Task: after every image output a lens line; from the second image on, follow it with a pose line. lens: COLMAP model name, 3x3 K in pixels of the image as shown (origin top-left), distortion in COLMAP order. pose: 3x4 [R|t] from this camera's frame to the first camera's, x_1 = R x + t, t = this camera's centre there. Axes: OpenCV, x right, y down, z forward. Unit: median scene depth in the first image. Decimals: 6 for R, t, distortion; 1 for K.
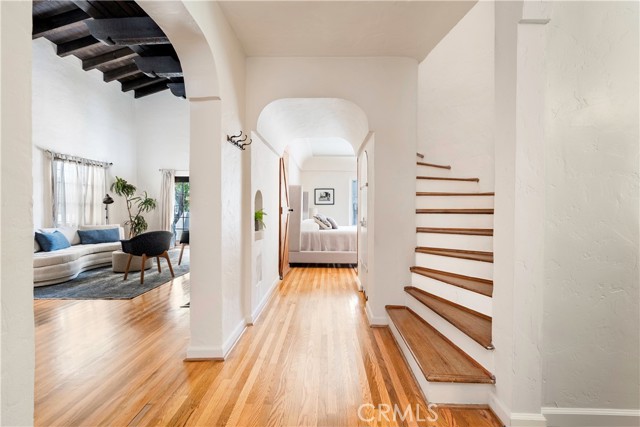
lens RADIAL K [[261.2, 0, 320.0], [0, 261.2, 213.5], [0, 0, 1]] dist [-0.002748, -0.000309]
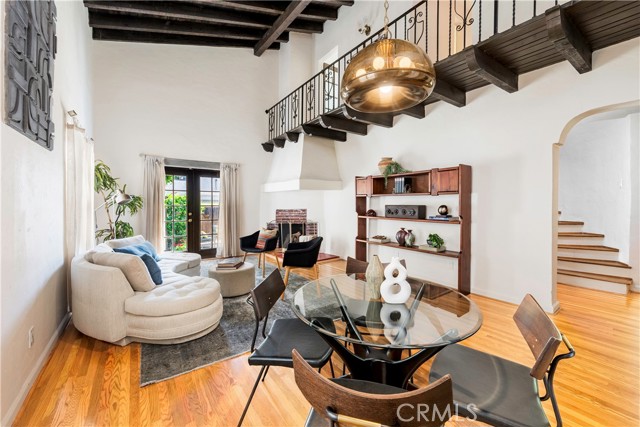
lens RADIAL K [[252.0, 0, 323.2], [0, 252.0, 209.2], [0, 0, 1]] dist [-0.000998, -0.000180]
pose [[0.779111, -0.006136, 0.626856, -0.828638], [0.011496, 0.999924, -0.004501, -0.015790], [-0.626781, 0.010713, 0.779122, 0.214613]]
